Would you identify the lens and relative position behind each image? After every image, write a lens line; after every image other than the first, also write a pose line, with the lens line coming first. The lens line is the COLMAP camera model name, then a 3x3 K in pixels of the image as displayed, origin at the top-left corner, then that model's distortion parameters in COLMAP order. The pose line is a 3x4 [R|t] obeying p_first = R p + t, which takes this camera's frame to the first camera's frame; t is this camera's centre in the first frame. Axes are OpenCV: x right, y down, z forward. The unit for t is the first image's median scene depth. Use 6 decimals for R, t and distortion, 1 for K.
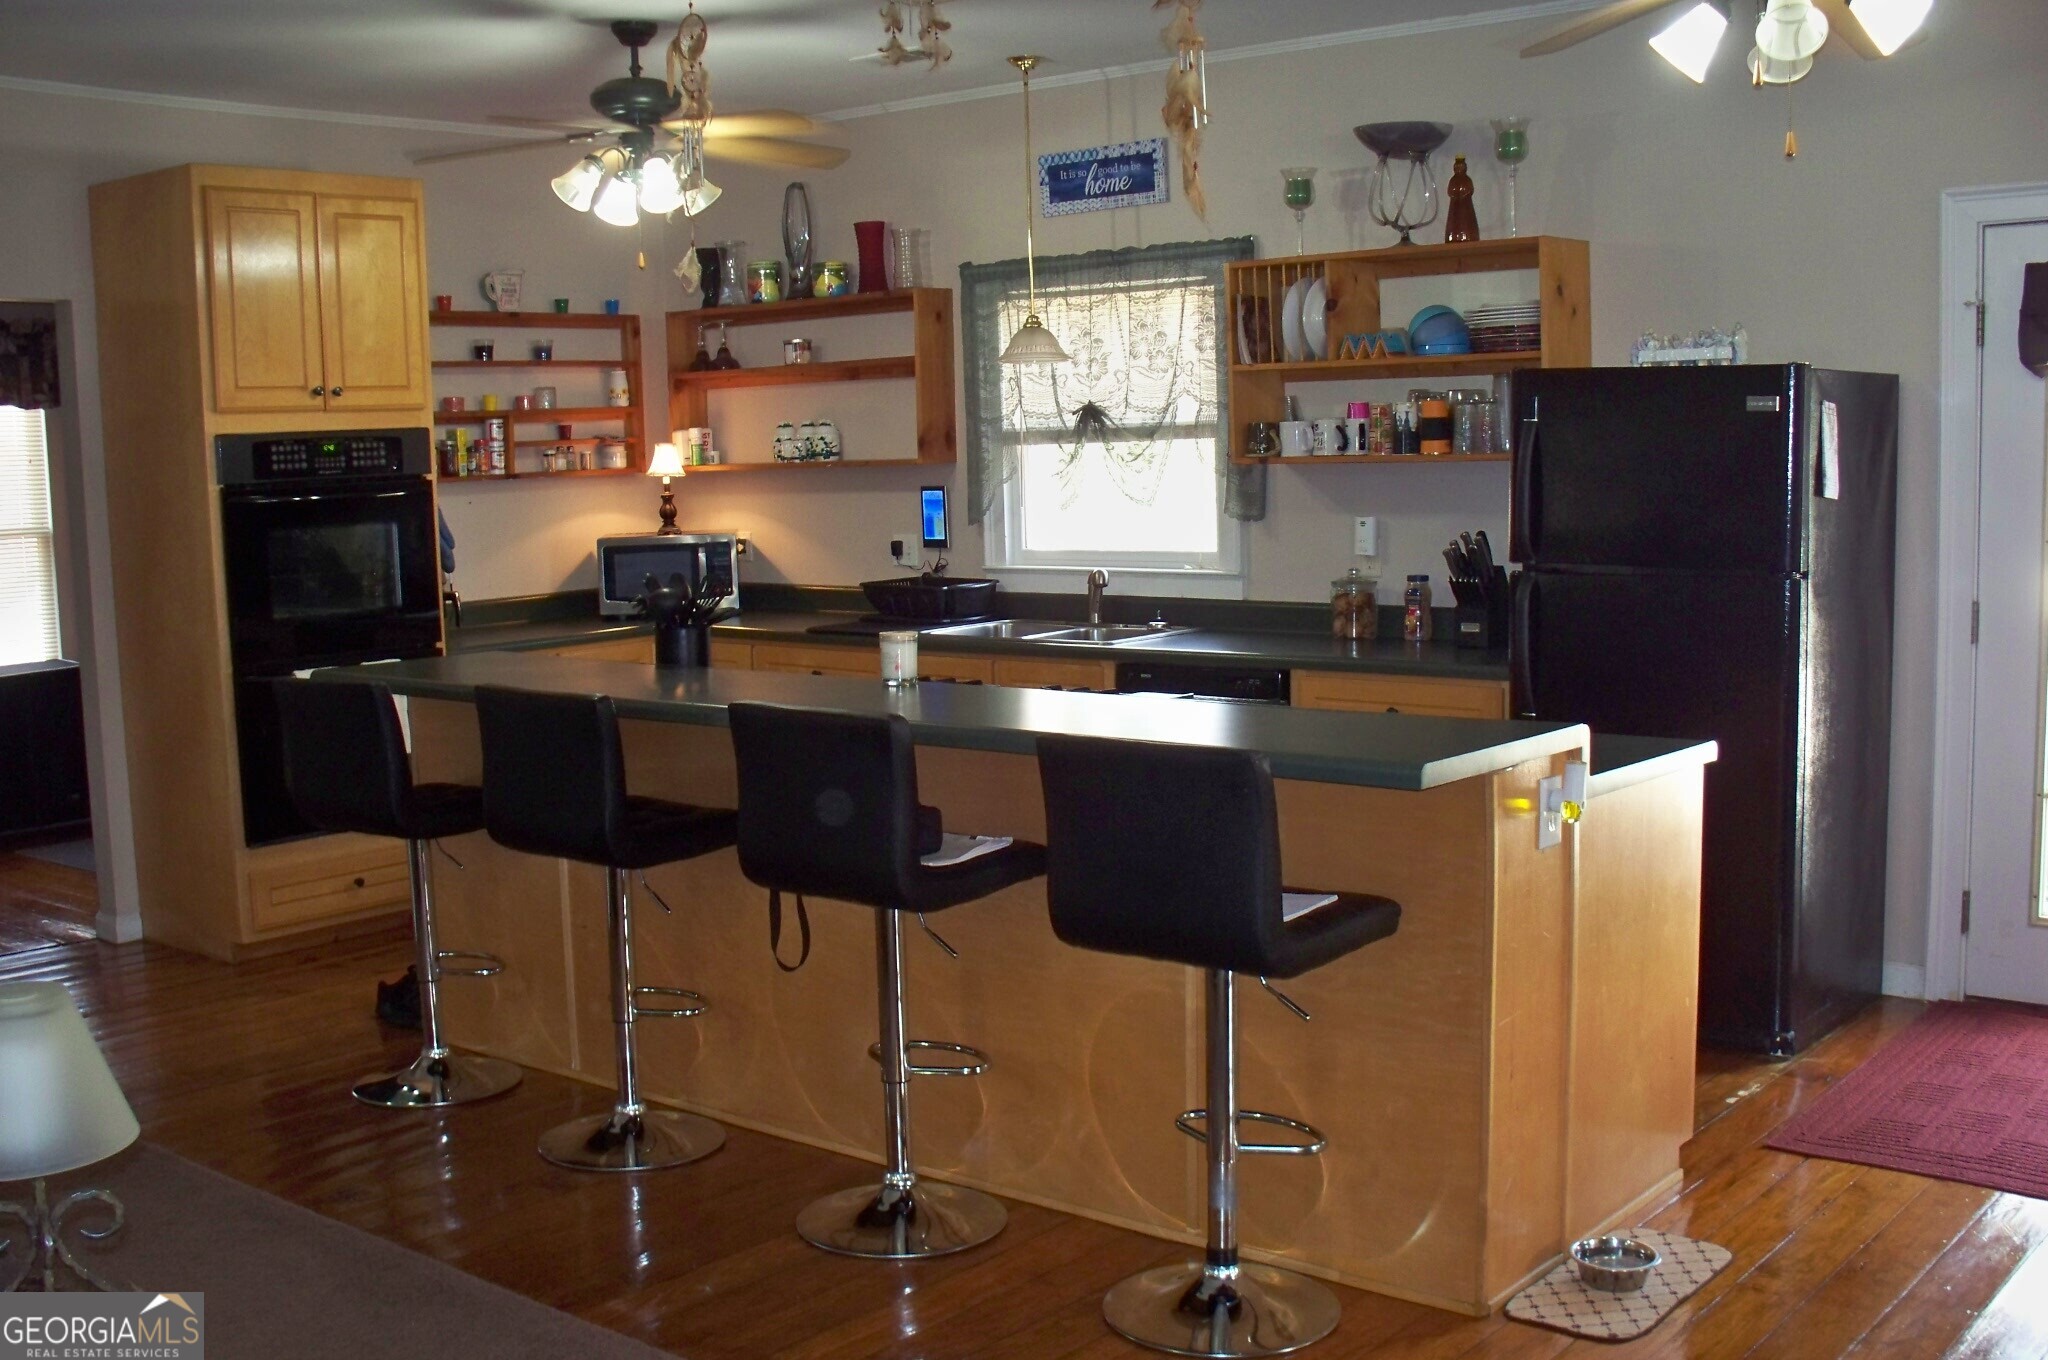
lens RADIAL K [[2202.9, 0, 965.0], [0, 2202.9, 701.6], [0, 0, 1]] dist [-0.202328, 0.280373]
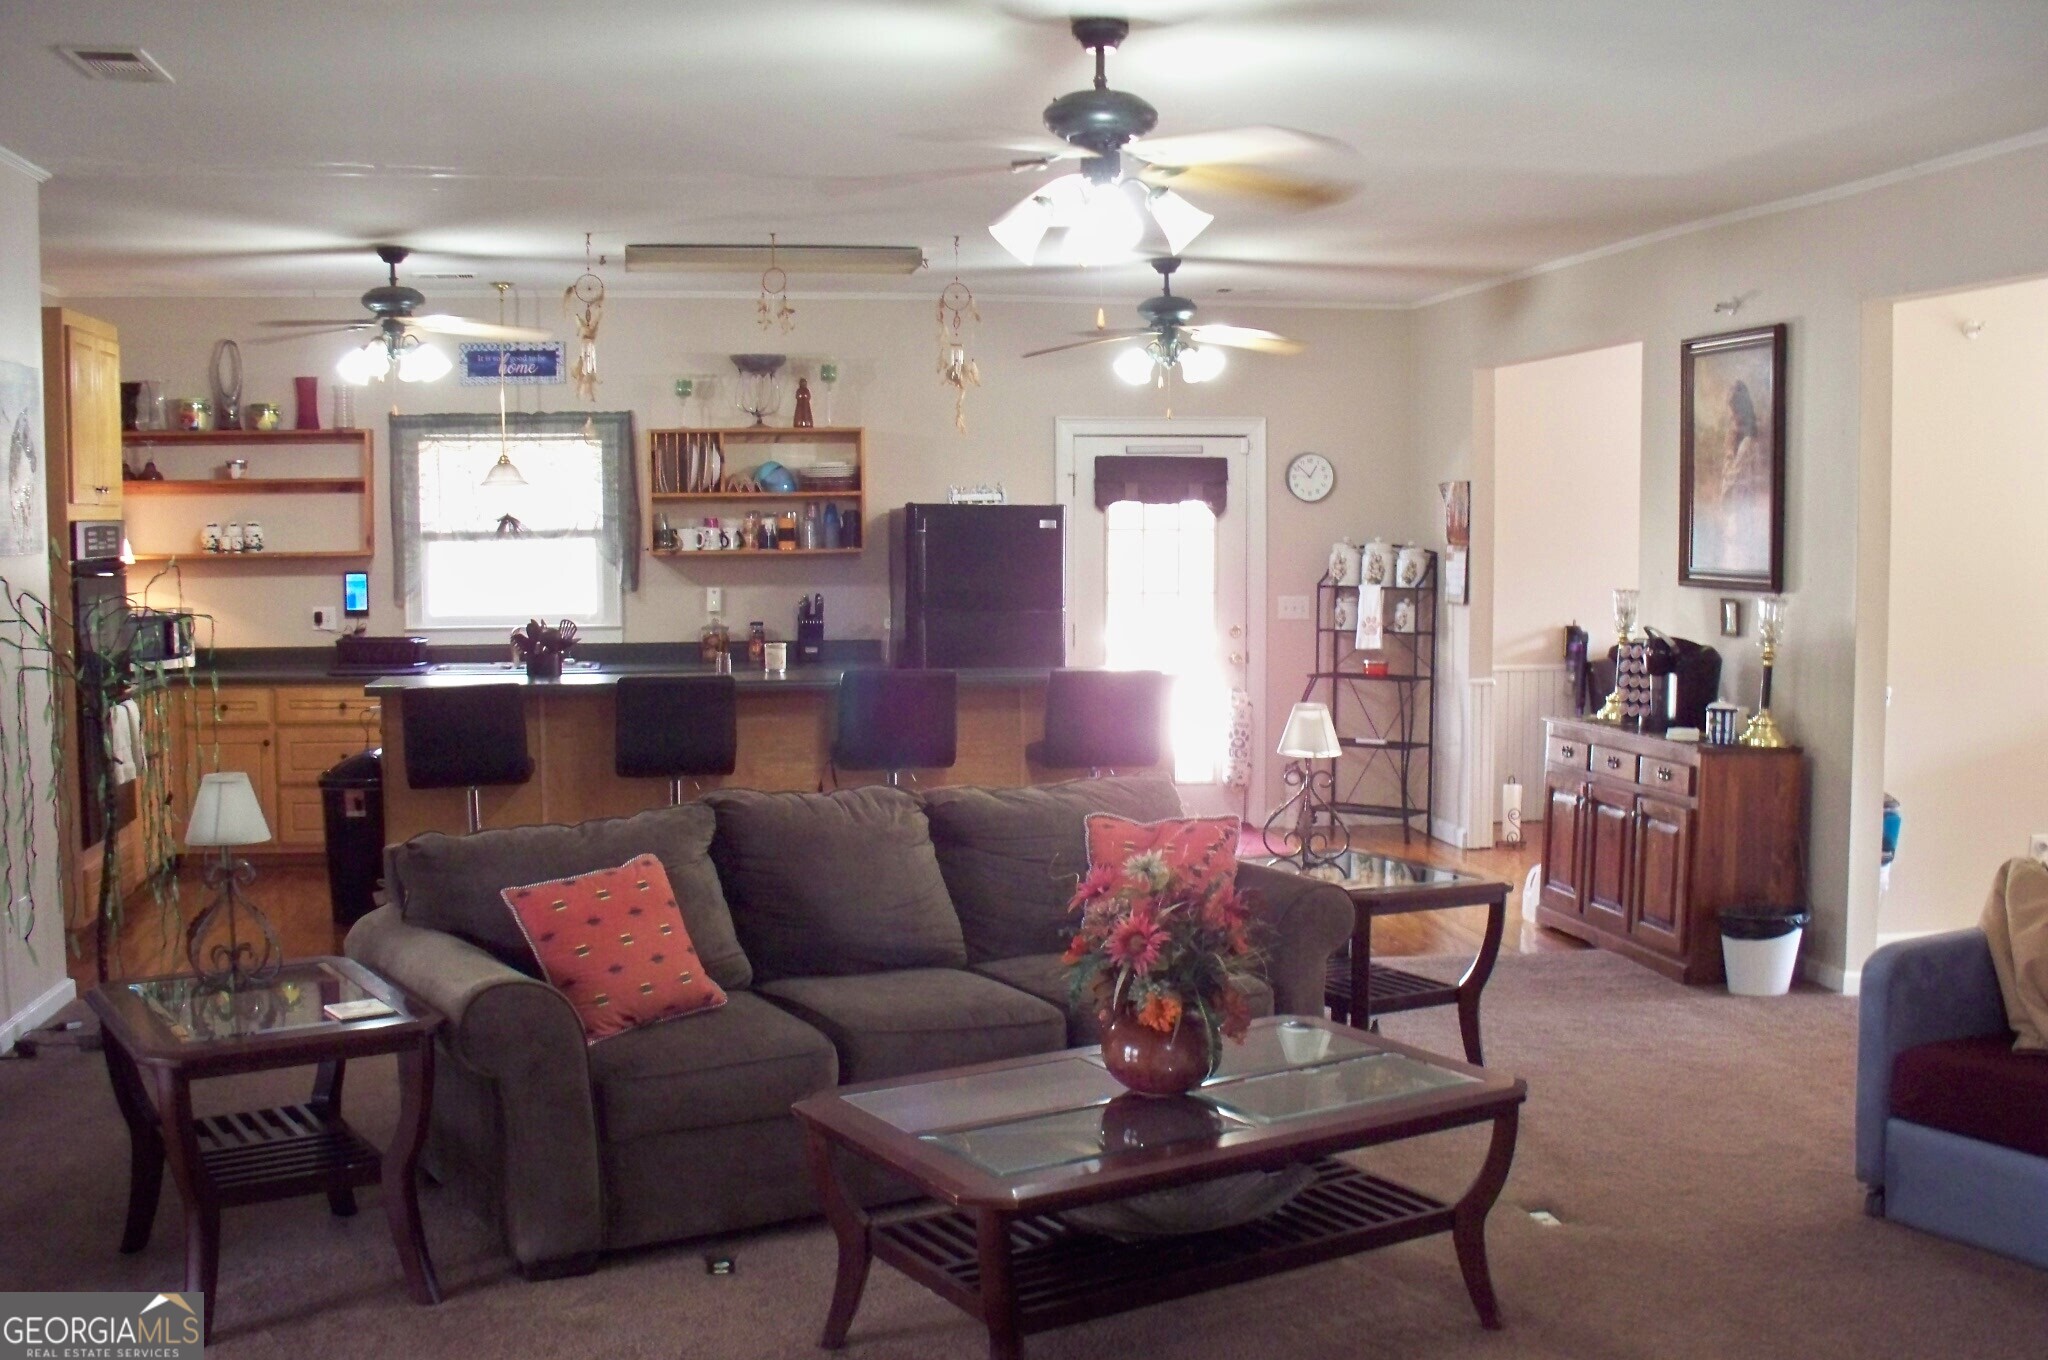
lens RADIAL K [[2202.9, 0, 965.0], [0, 2202.9, 701.6], [0, 0, 1]] dist [-0.202328, 0.280373]
pose [[0.634237, -0.042072, 0.771993, -0.909016], [0.077351, 0.996961, -0.009216, 0.028108], [-0.769260, 0.065559, 0.635564, -0.170826]]
